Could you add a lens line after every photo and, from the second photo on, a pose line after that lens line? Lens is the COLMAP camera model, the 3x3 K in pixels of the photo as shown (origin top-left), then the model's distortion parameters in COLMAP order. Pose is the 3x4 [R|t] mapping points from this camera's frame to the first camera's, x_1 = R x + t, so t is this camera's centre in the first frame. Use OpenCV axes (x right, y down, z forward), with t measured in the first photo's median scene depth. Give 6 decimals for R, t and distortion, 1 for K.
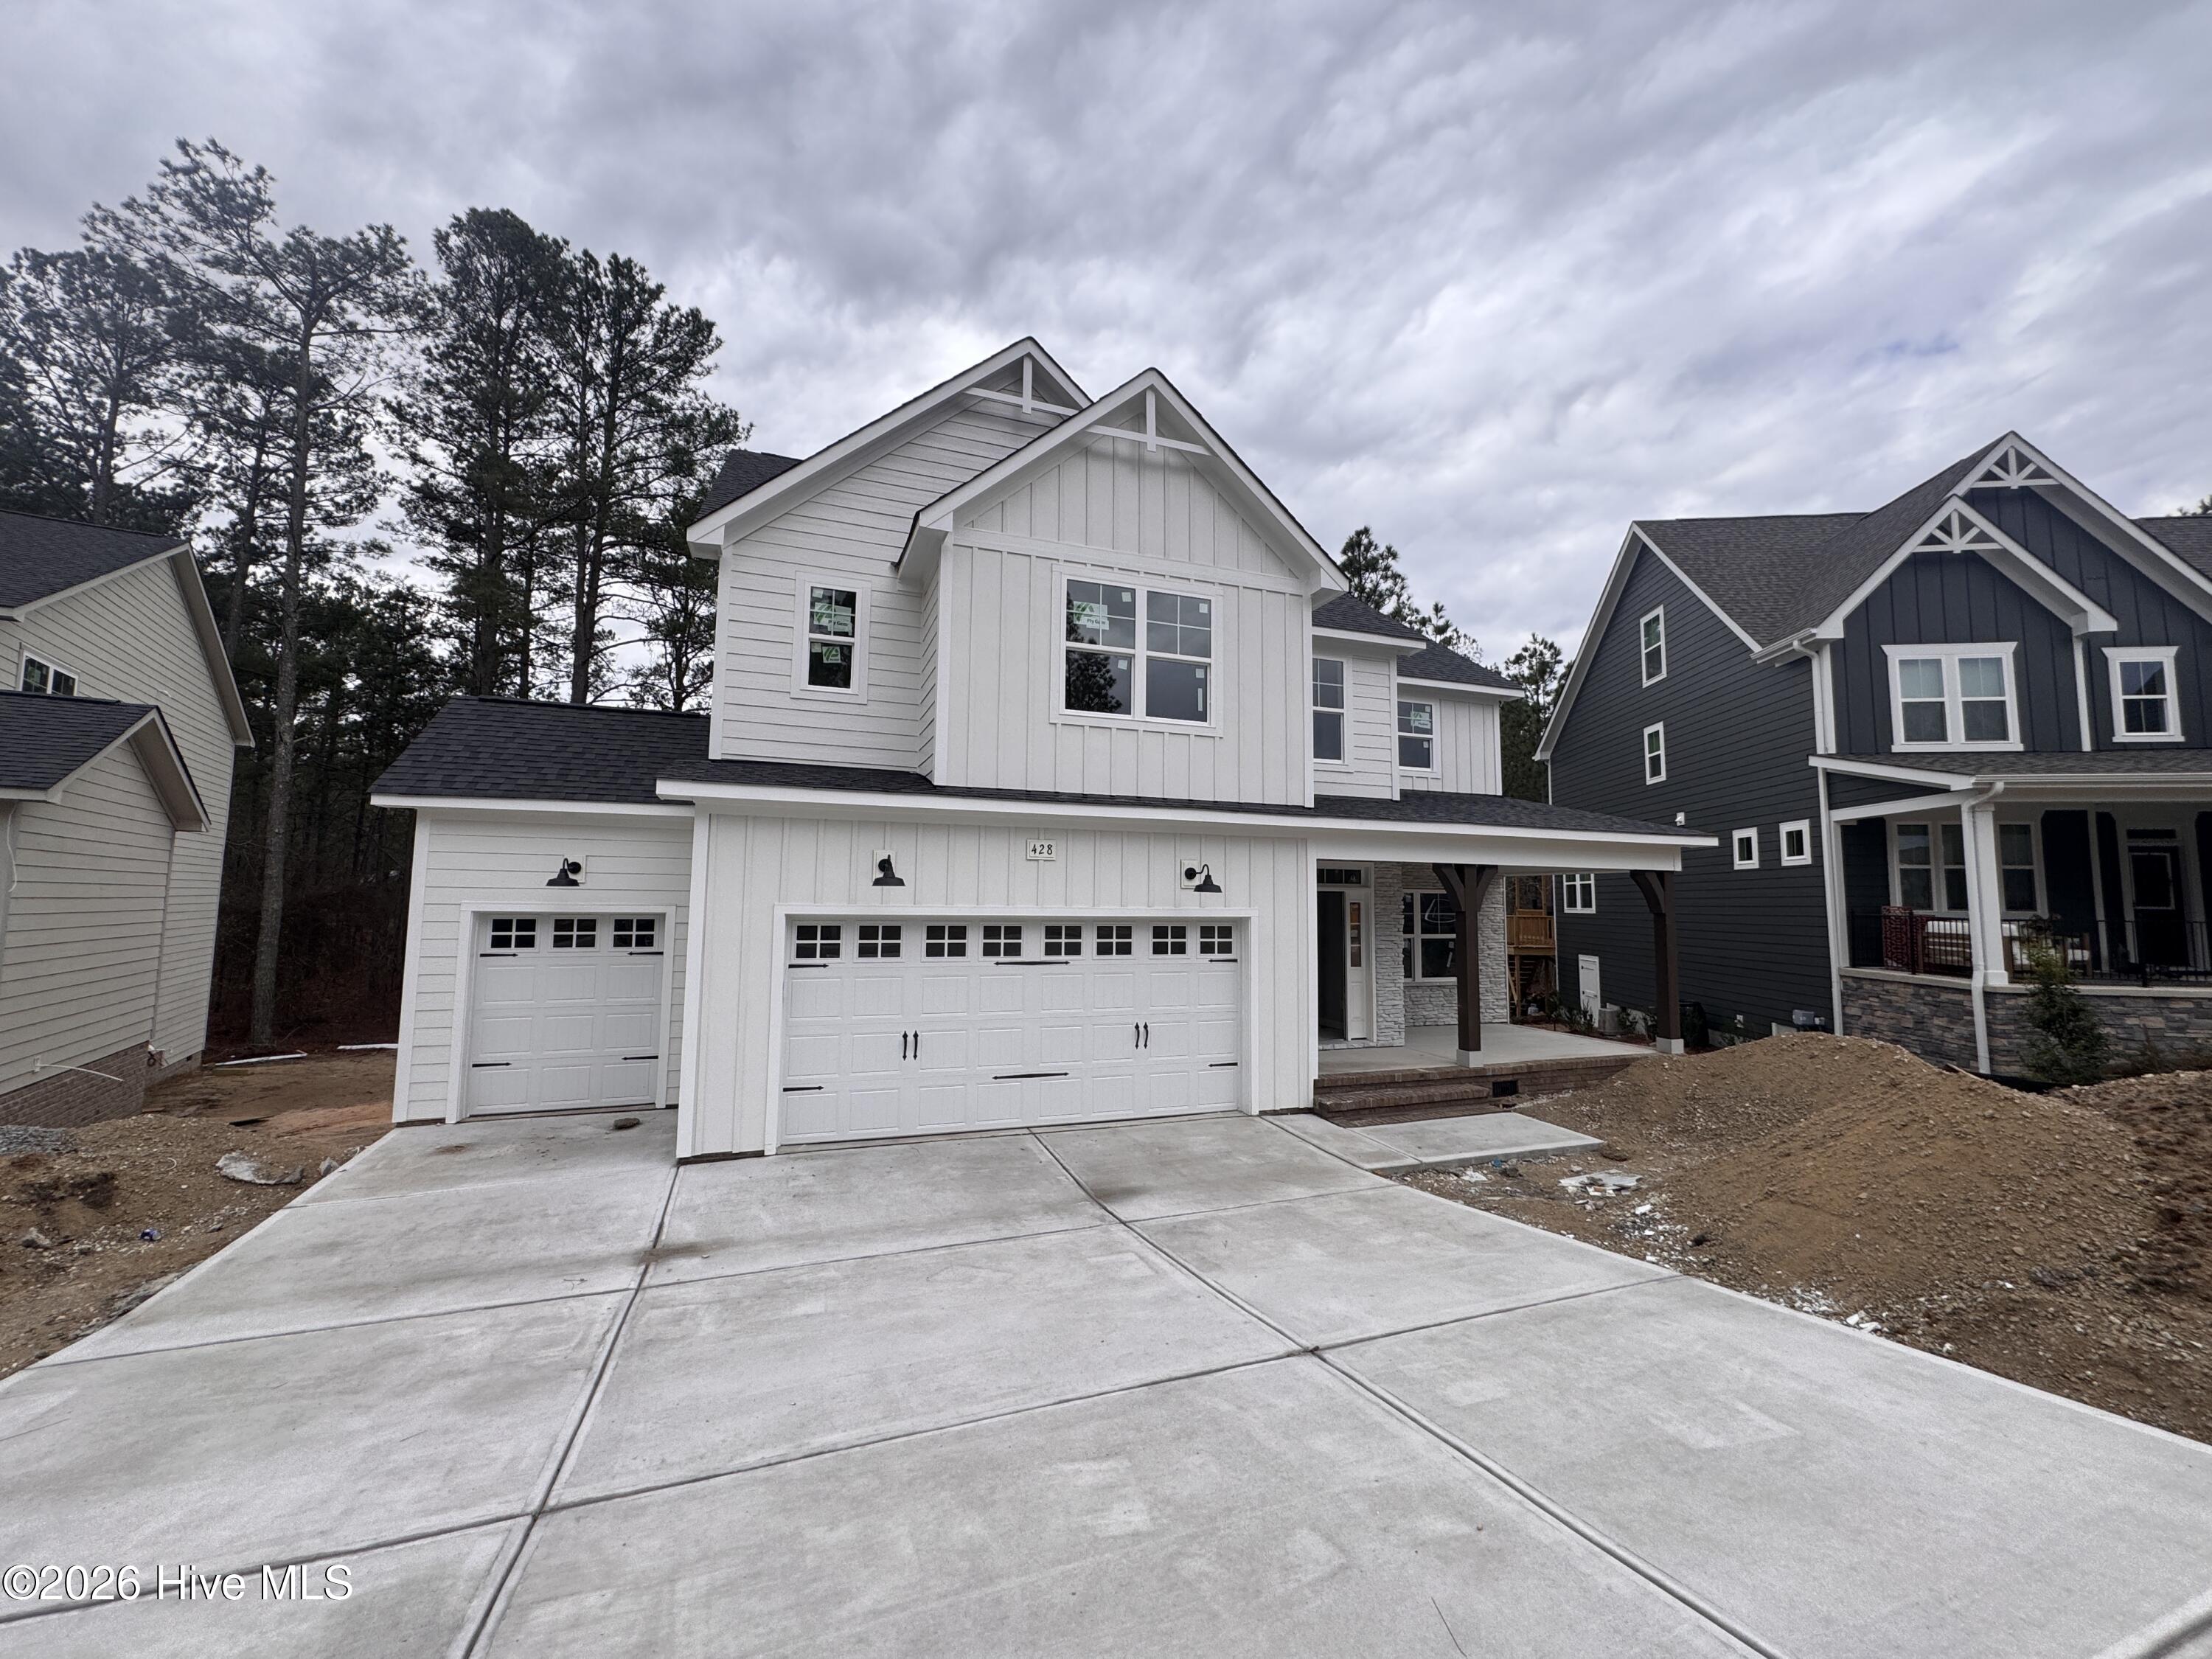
lens RADIAL K [[877.3, 0, 1121.9], [0, 877.3, 827.7], [0, 0, 1]] dist [0.001057, 0.000054]
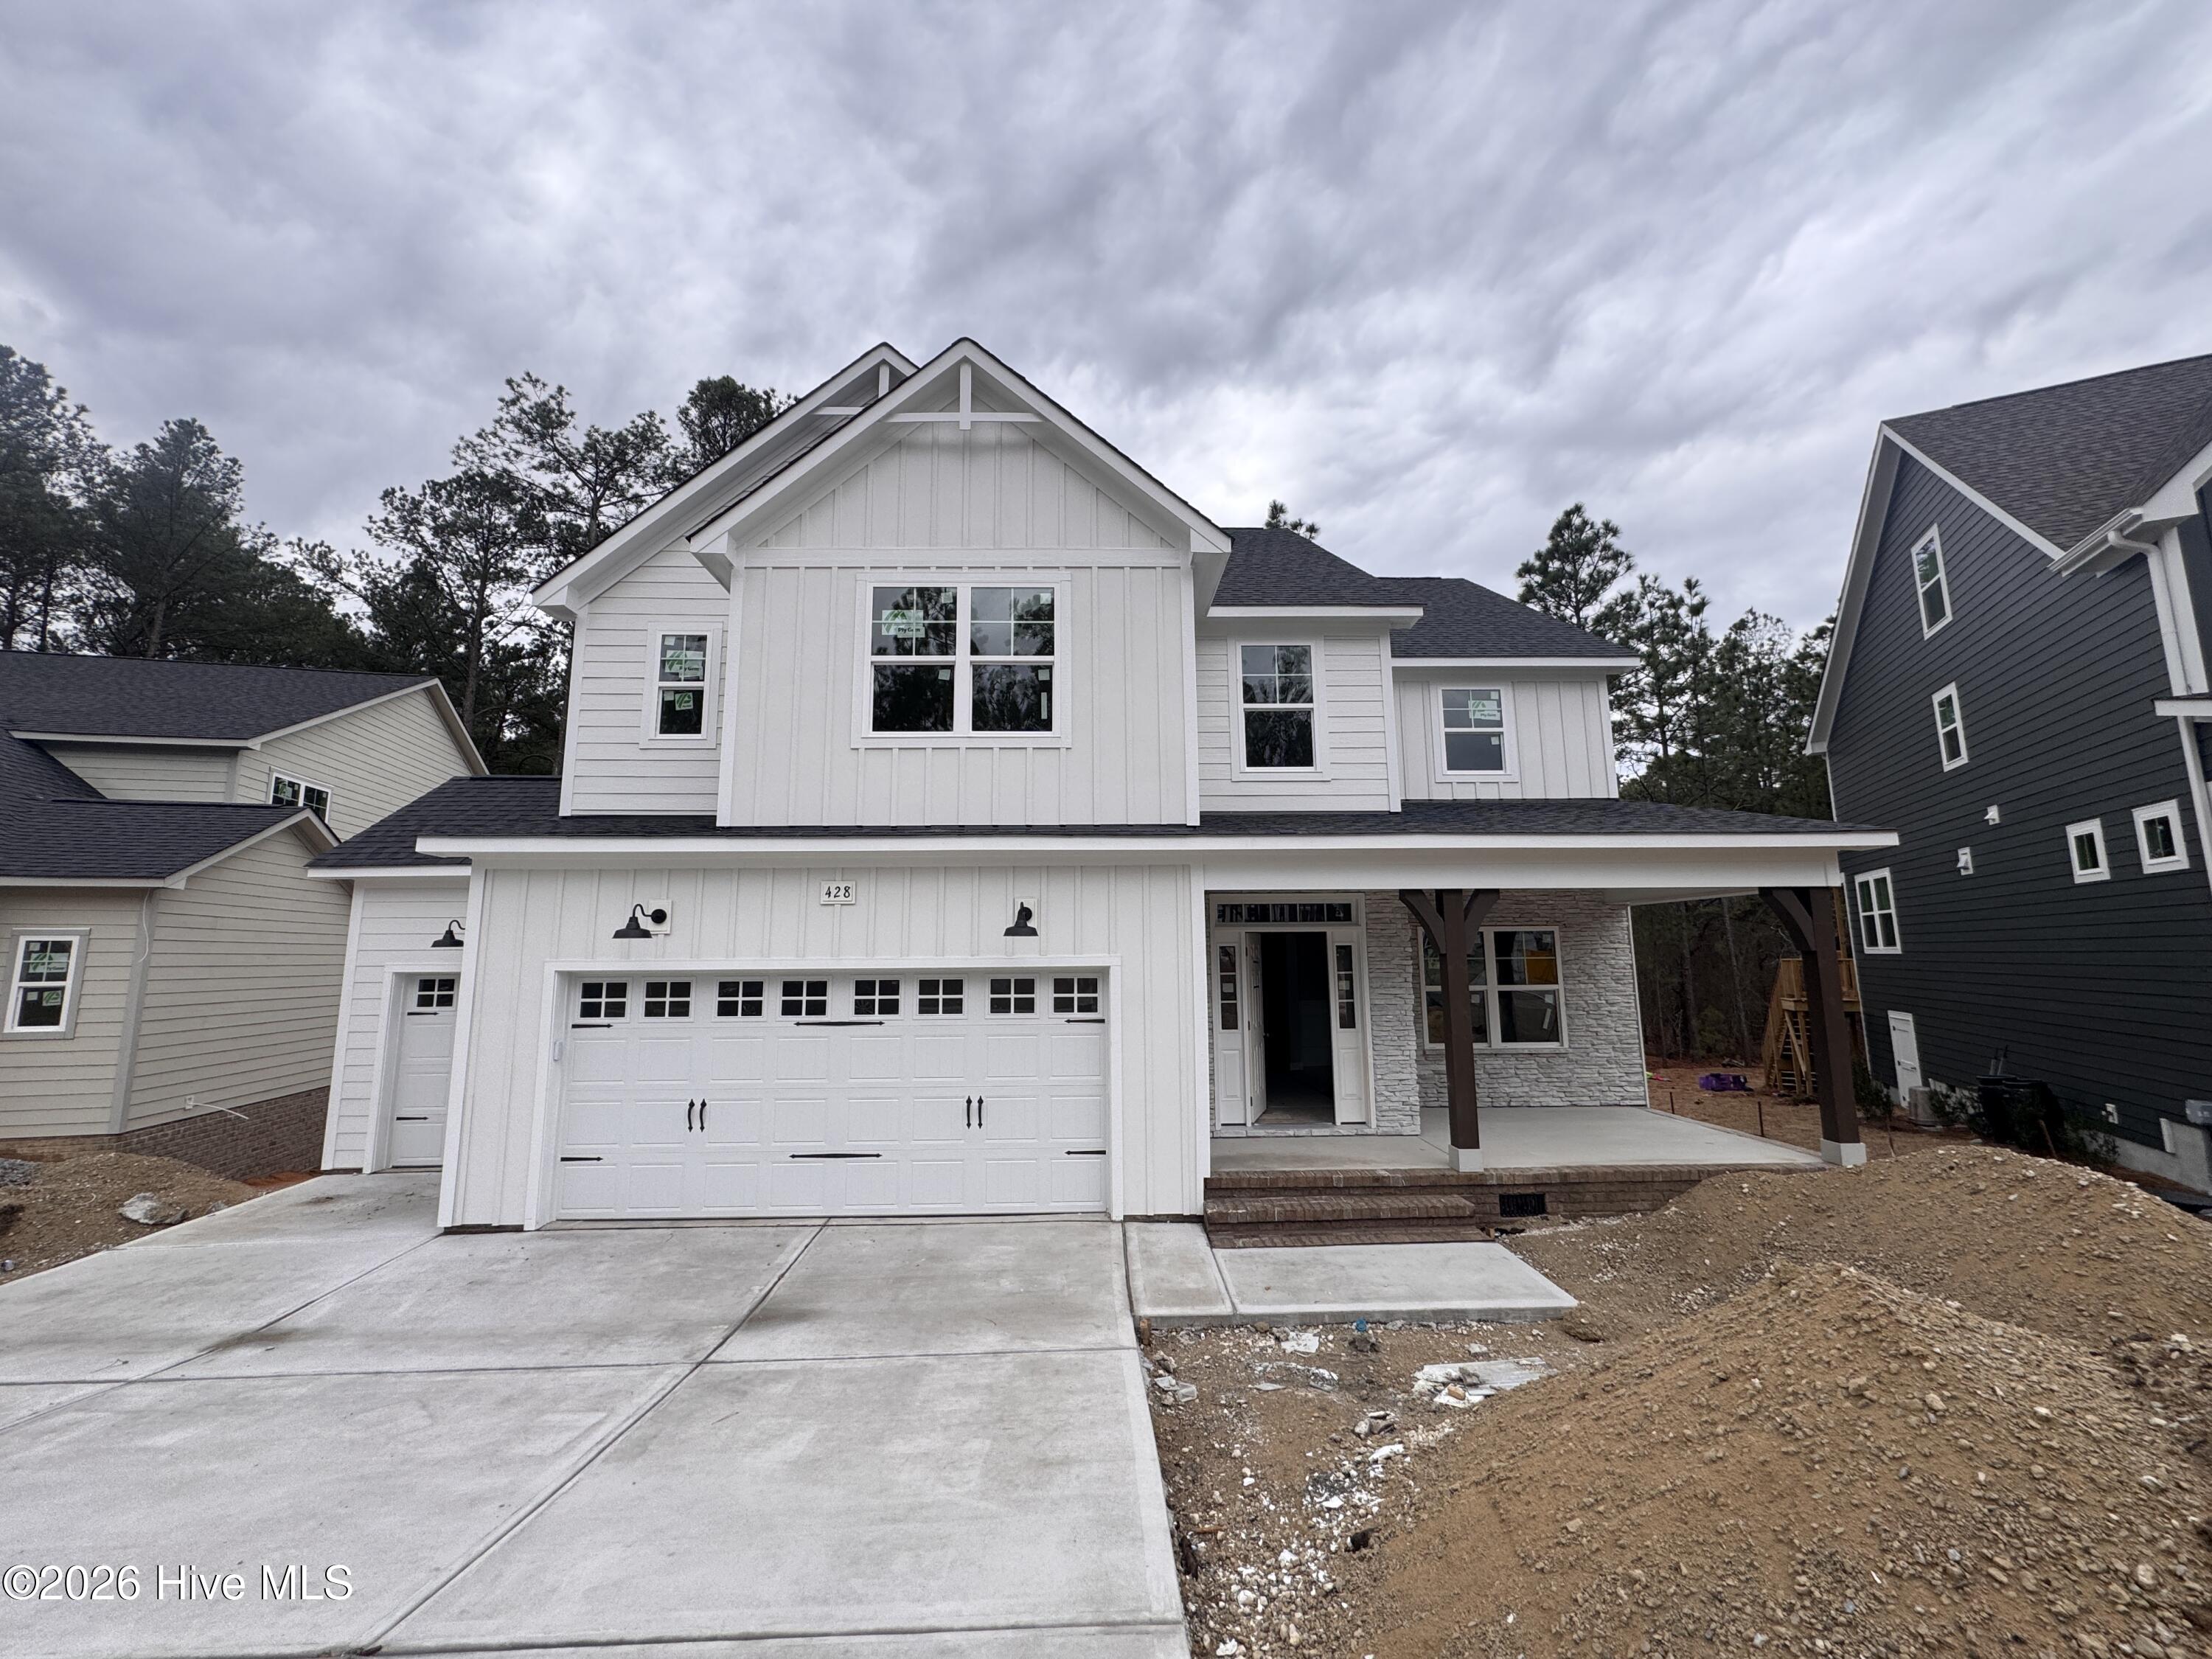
lens RADIAL K [[882.6, 0, 1106.0], [0, 882.6, 826.8], [0, 0, 1]] dist [-0.000068, -0.000226]
pose [[0.945774, -0.066372, -0.317971, 0.404068], [0.047131, 0.996583, -0.067836, 0.029083], [0.321387, 0.049171, 0.945671, 0.226816]]
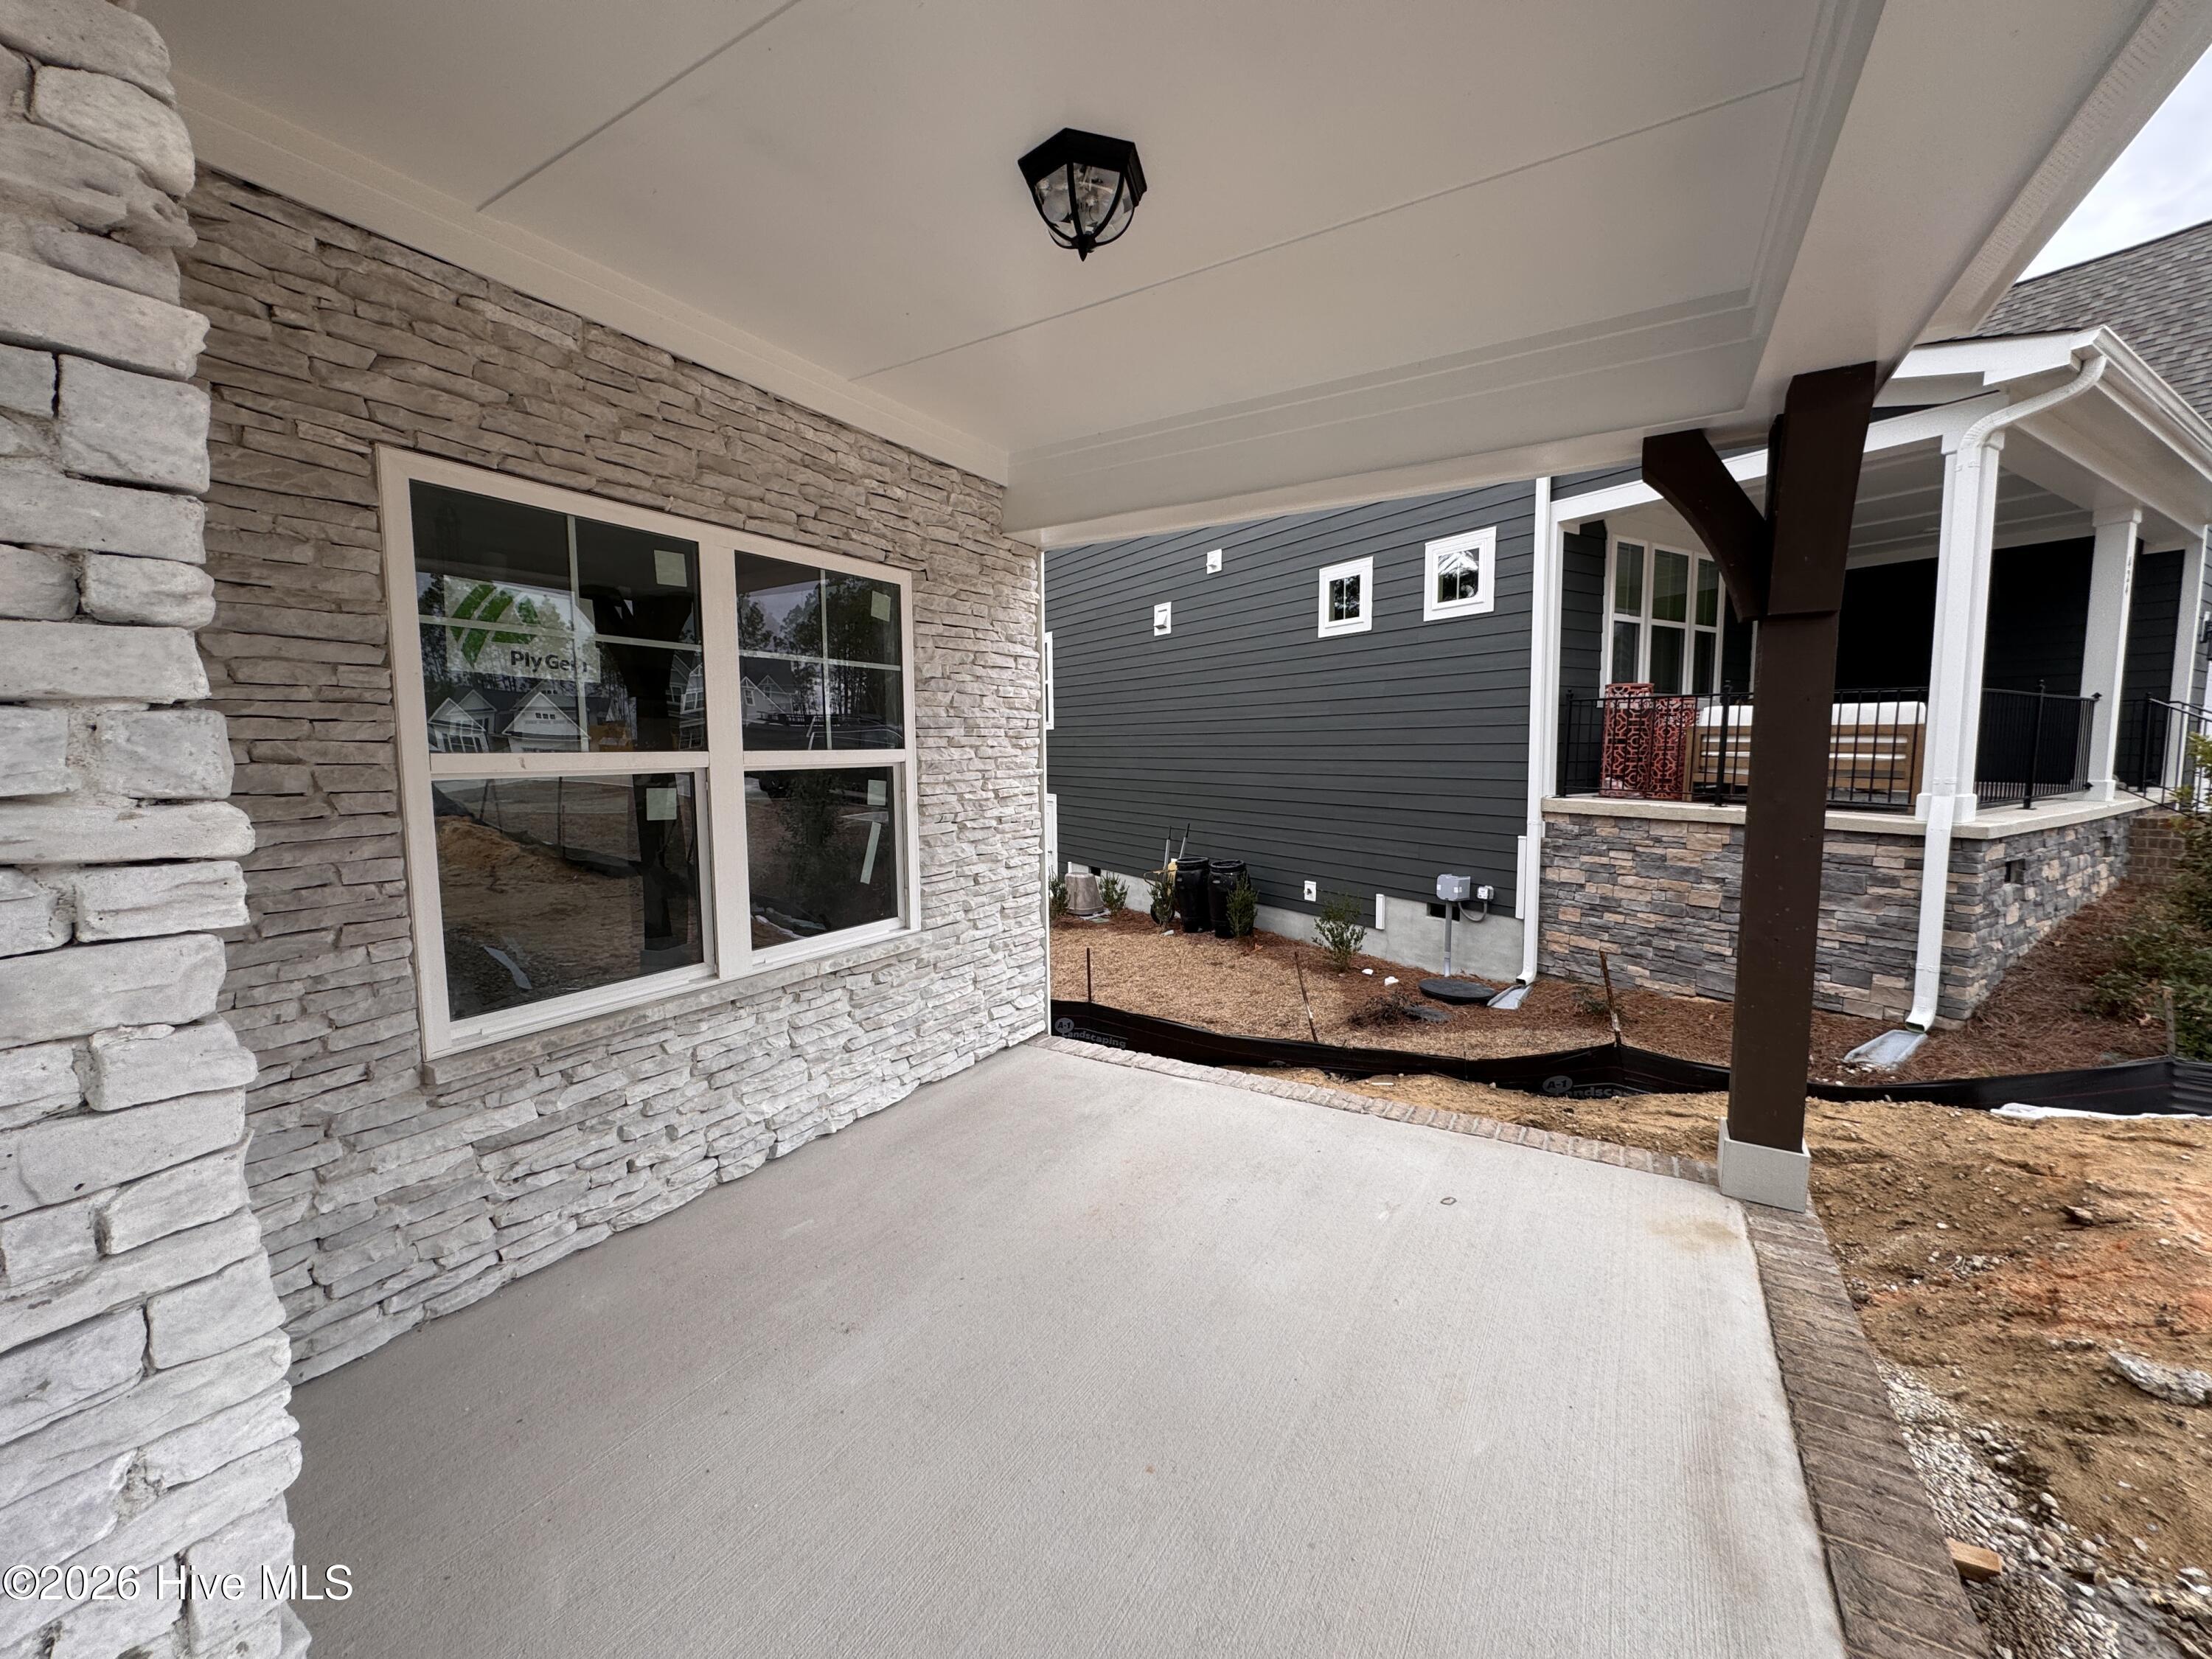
lens RADIAL K [[882.6, 0, 1106.0], [0, 882.6, 826.8], [0, 0, 1]] dist [-0.000068, -0.000226]
pose [[0.787831, -0.073135, 0.611533, 0.415434], [-0.037796, 0.985312, 0.166527, 0.150285], [-0.614730, -0.154309, 0.773496, 1.163629]]
